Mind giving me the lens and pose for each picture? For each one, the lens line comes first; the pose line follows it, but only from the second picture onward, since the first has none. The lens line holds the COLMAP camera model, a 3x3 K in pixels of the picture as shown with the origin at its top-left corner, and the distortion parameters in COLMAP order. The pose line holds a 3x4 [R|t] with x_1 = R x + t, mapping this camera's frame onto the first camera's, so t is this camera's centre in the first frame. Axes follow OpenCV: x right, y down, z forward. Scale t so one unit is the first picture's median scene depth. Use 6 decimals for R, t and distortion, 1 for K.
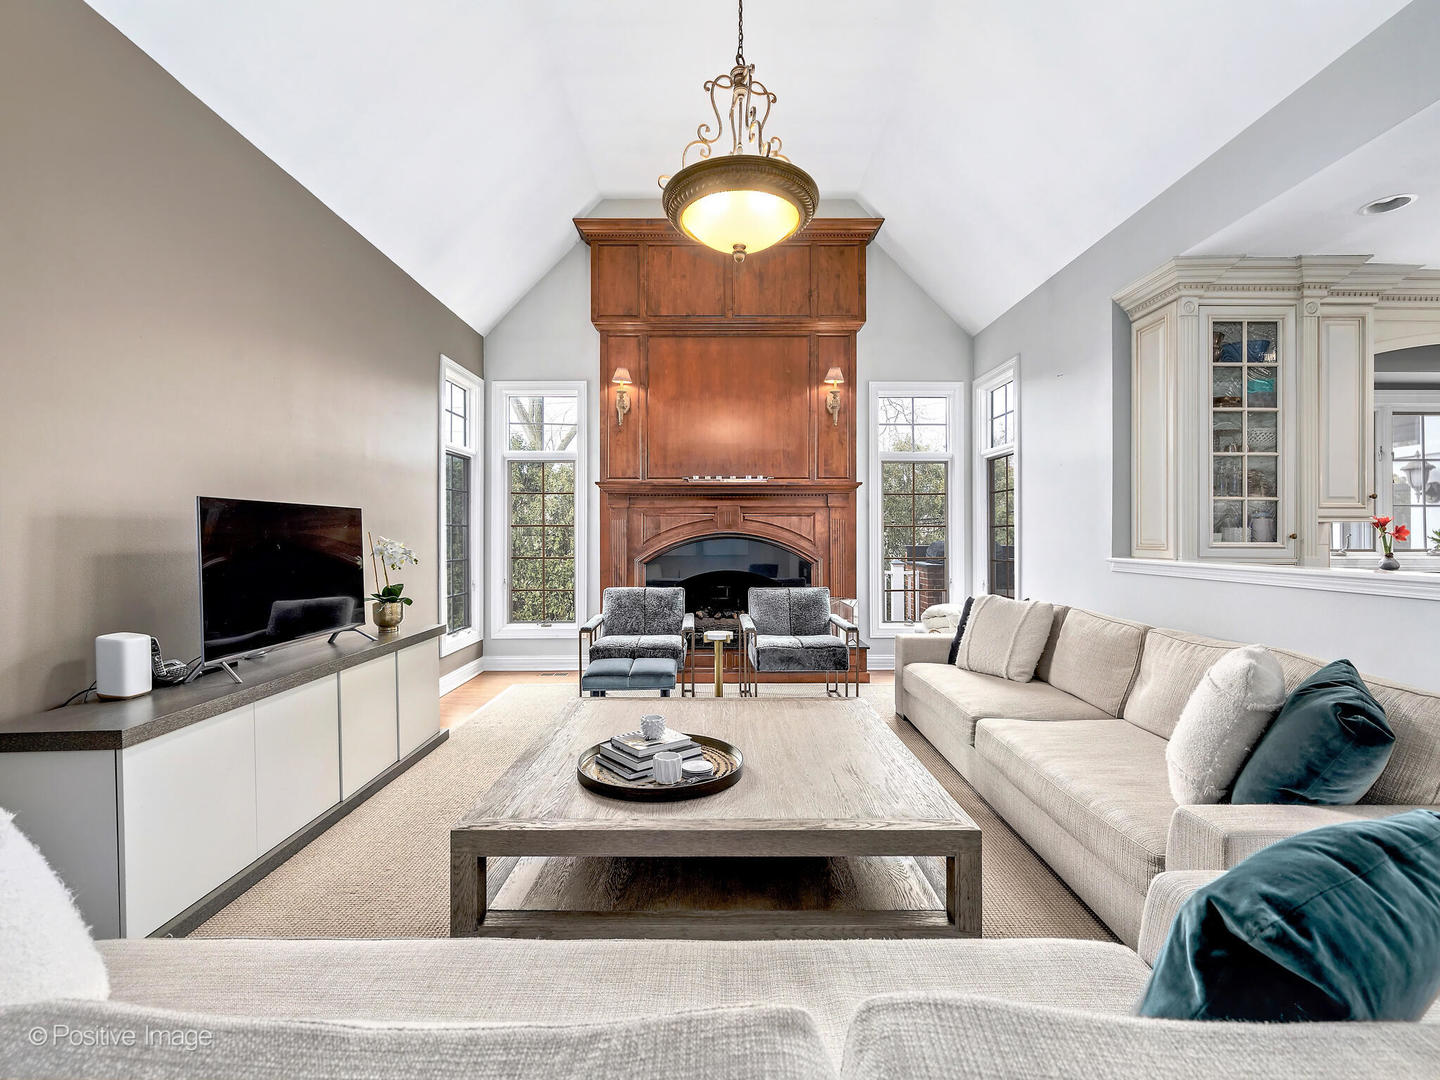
lens RADIAL K [[635.7, 0, 720.0], [0, 635.7, 540.0], [0, 0, 1]] dist [-0.002421, 0.000090]
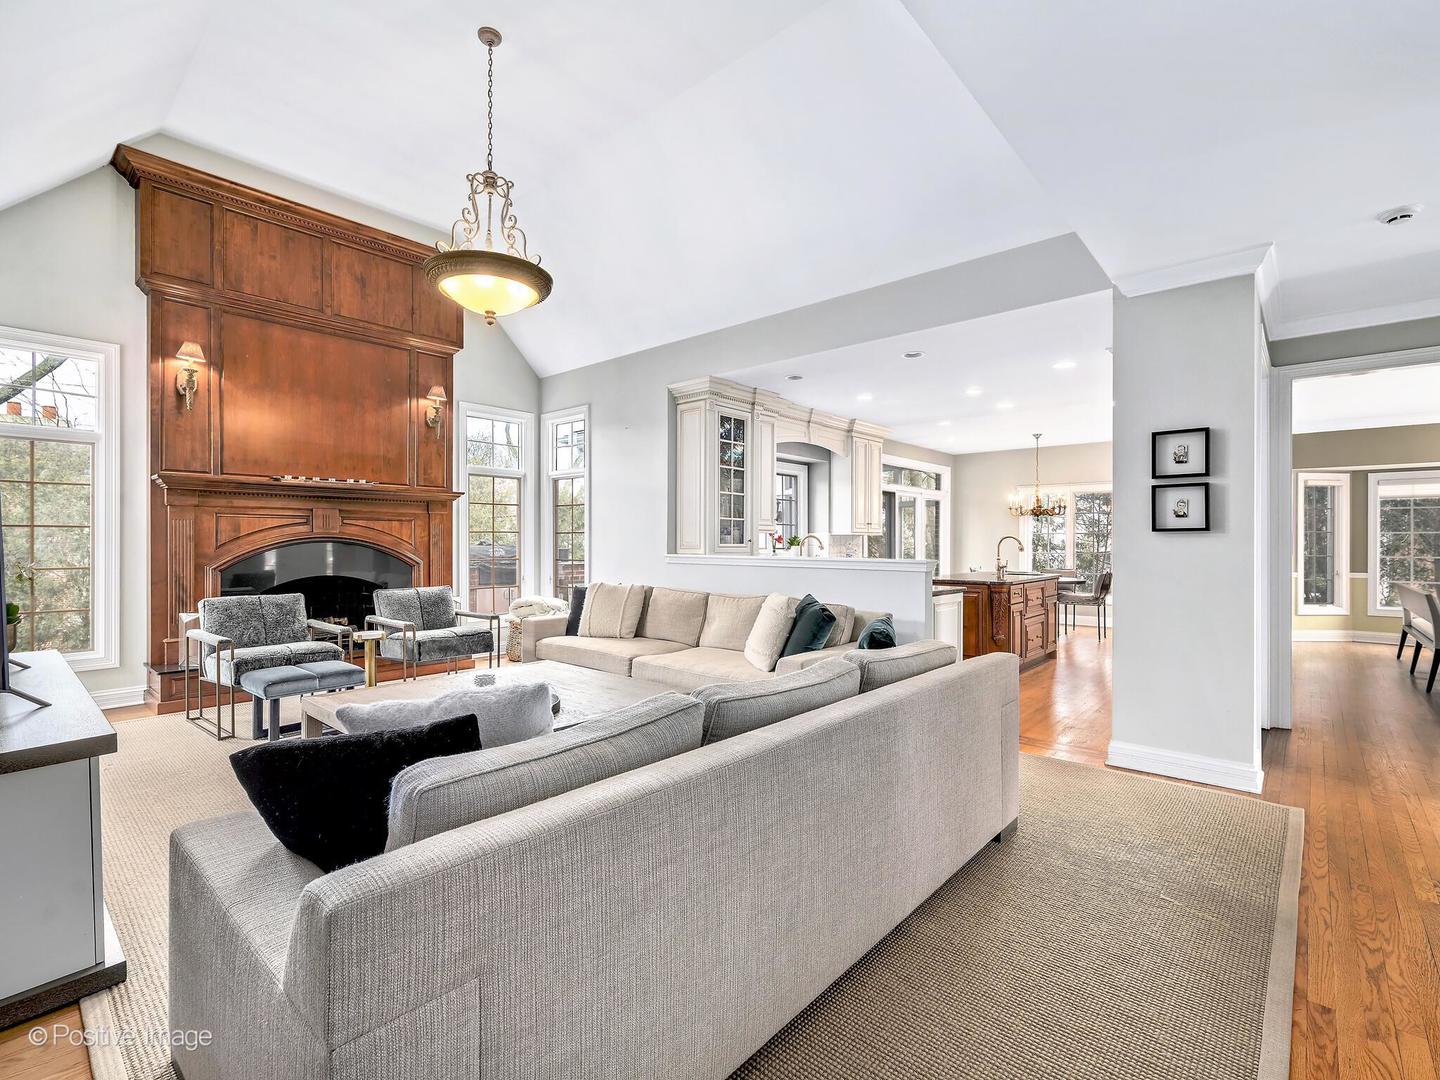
lens RADIAL K [[667.6, 0, 720.0], [0, 667.6, 540.0], [0, 0, 1]] dist [-0.000161, -0.000294]
pose [[0.667109, 0.002458, 0.744956, -0.344236], [0.005138, 0.999956, -0.007900, 0.005183], [-0.744942, 0.009098, 0.667067, -0.121874]]
